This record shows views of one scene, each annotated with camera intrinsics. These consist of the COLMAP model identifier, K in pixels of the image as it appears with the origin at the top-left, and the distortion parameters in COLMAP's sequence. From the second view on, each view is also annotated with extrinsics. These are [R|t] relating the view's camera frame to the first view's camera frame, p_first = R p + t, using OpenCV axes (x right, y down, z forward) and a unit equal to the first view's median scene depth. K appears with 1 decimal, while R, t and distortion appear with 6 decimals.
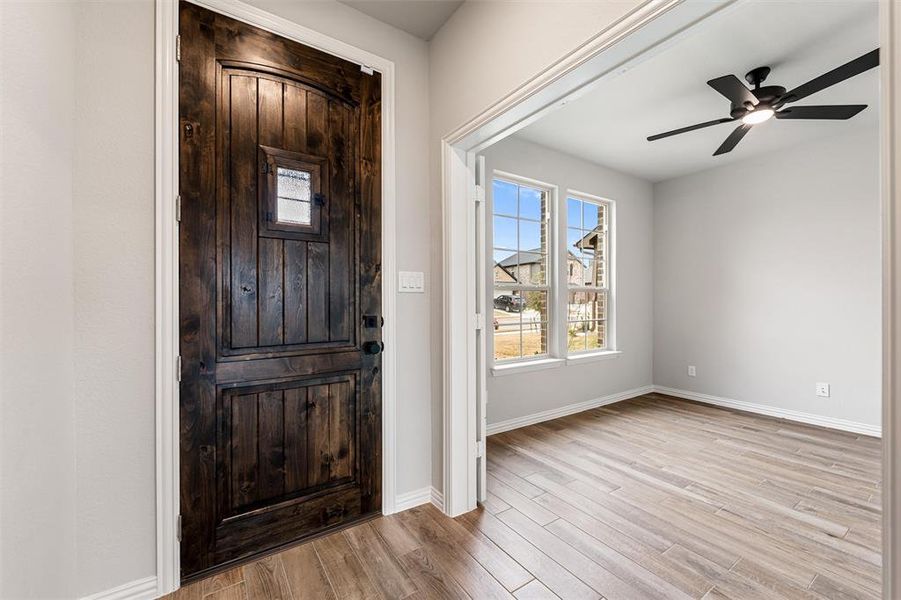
lens RADIAL K [[365.9, 0, 439.7], [0, 365.9, 302.5], [0, 0, 1]] dist [0.000107, -0.000037]
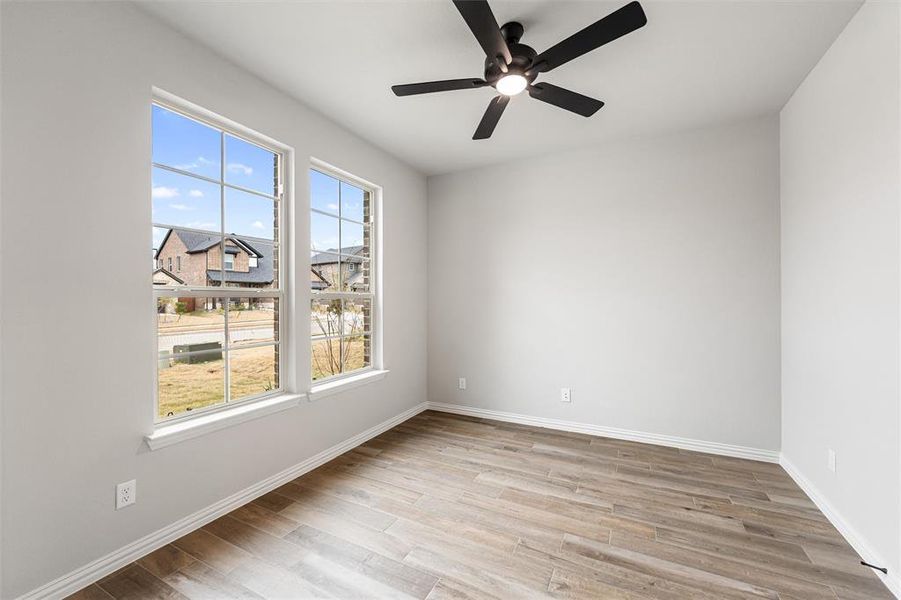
lens RADIAL K [[365.9, 0, 439.7], [0, 365.9, 302.5], [0, 0, 1]] dist [0.000107, -0.000037]
pose [[0.880302, -0.002184, 0.474408, 0.250909], [0.002027, 0.999998, 0.000844, -0.024141], [-0.474409, 0.000219, 0.880305, 0.266221]]
